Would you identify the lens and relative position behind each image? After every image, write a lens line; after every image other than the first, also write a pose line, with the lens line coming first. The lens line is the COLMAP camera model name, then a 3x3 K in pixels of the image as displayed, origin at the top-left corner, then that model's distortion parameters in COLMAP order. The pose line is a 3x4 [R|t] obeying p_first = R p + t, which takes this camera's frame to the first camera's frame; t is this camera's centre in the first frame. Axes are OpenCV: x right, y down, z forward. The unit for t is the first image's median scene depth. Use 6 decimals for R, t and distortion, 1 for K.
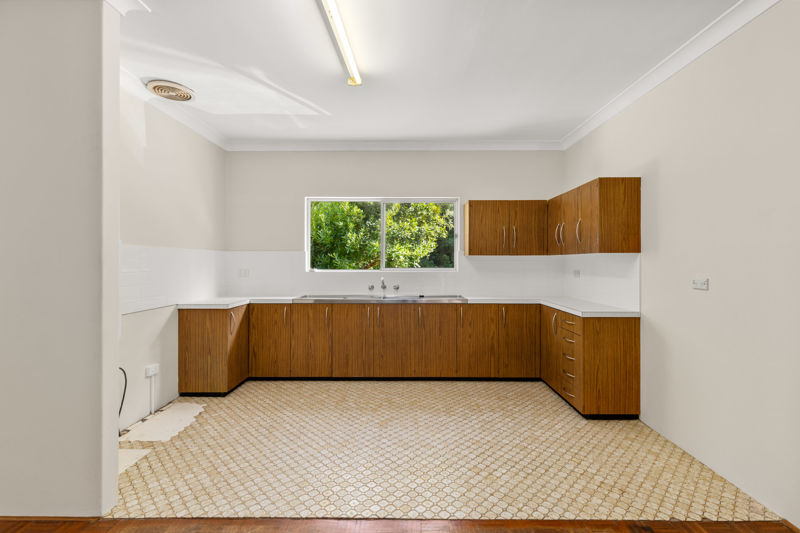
lens RADIAL K [[354.3, 0, 401.0], [0, 354.3, 261.5], [0, 0, 1]] dist [0.002258, -0.000037]
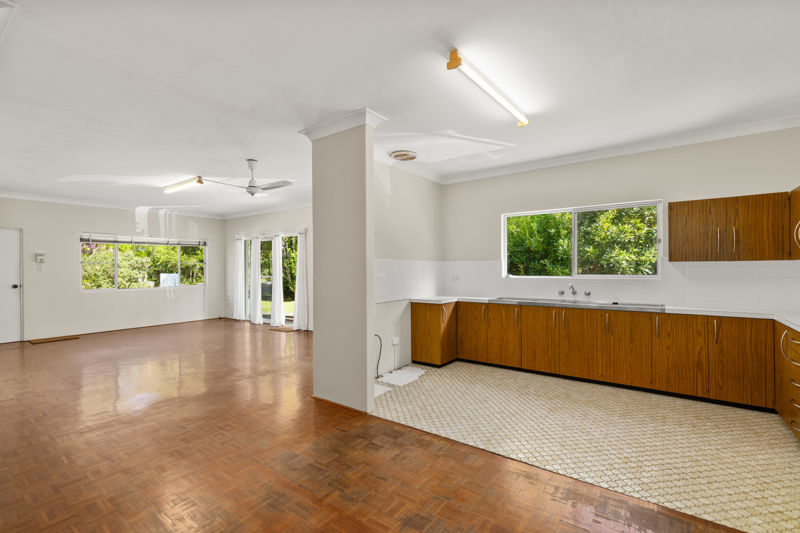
lens RADIAL K [[360.4, 0, 408.5], [0, 360.4, 267.1], [0, 0, 1]] dist [0.003941, 0.000089]
pose [[0.814663, -0.006151, -0.579902, 0.205889], [0.006077, 0.999979, -0.002070, -0.005460], [0.579903, -0.001838, 0.814684, -0.190724]]
